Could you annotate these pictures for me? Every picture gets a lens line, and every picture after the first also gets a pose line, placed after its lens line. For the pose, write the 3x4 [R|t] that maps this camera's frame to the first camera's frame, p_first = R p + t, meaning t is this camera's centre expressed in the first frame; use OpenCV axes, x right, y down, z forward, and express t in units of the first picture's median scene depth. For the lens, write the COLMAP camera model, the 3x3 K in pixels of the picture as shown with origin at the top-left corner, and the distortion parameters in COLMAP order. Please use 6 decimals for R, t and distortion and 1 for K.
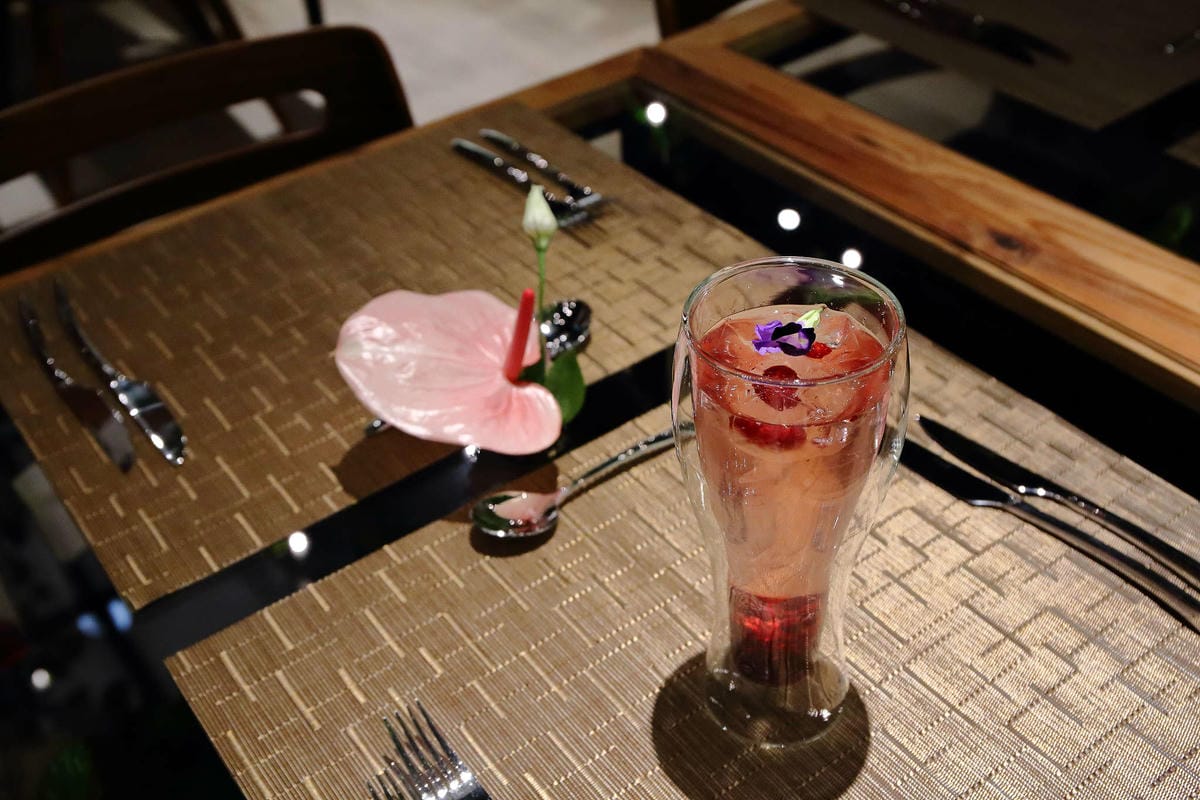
lens RADIAL K [[1346.1, 0, 600.0], [0, 1346.1, 400.0], [0, 0, 1]] dist [-0.015728, -0.014225]
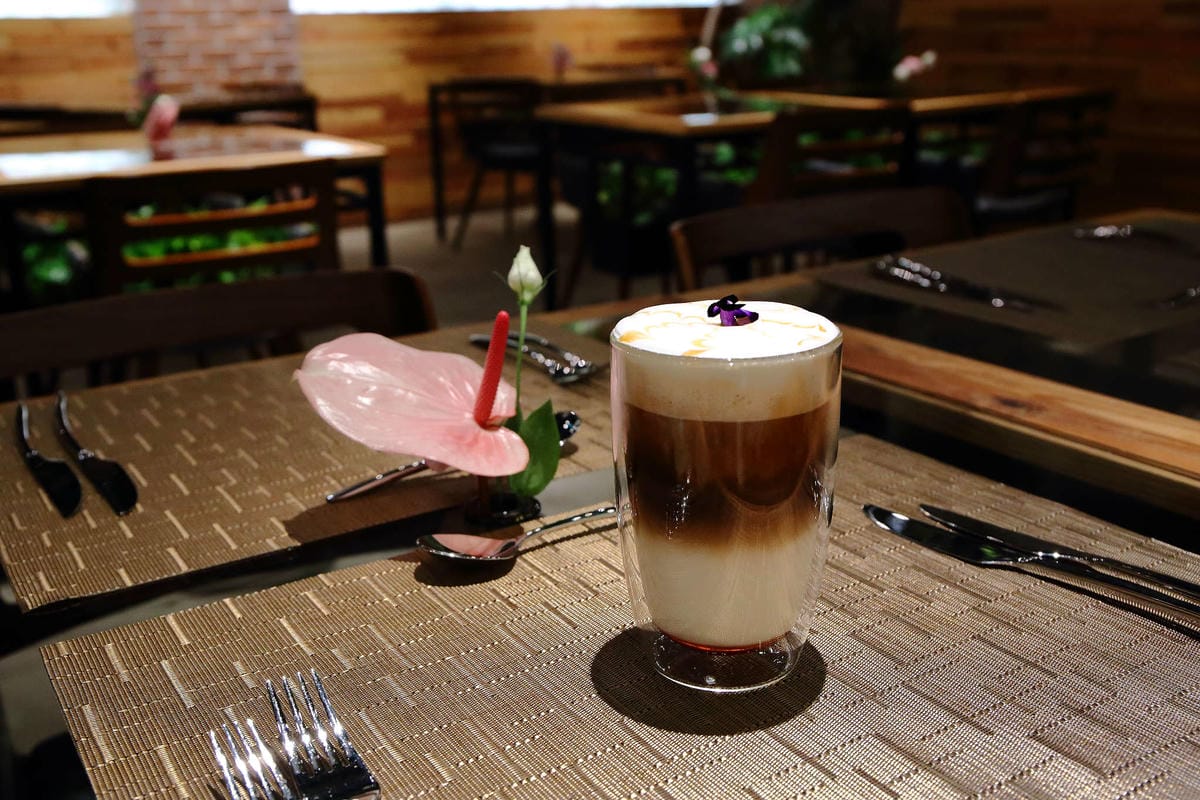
lens RADIAL K [[1223.5, 0, 600.0], [0, 1223.5, 400.0], [0, 0, 1]] dist [-0.058896, 0.096740]
pose [[0.997487, 0.050774, -0.049406, 0.057114], [-0.064961, 0.933776, -0.351913, 0.258710], [0.028266, 0.354238, 0.934728, 0.195302]]
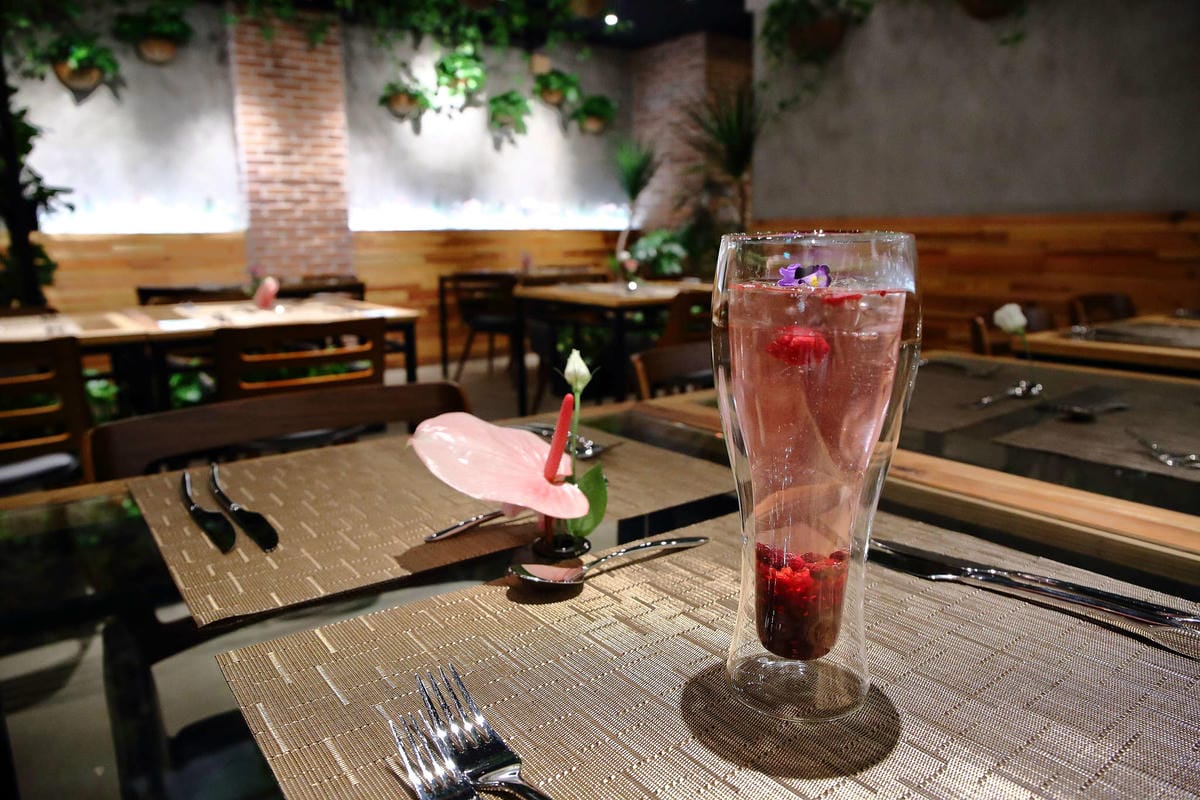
lens RADIAL K [[803.4, 0, 600.0], [0, 803.4, 400.0], [0, 0, 1]] dist [-0.099599, 0.003718]
pose [[0.998711, 0.047612, 0.017584, -0.034978], [-0.034413, 0.889867, -0.454920, 0.247481], [-0.037307, 0.453728, 0.890359, 0.303236]]
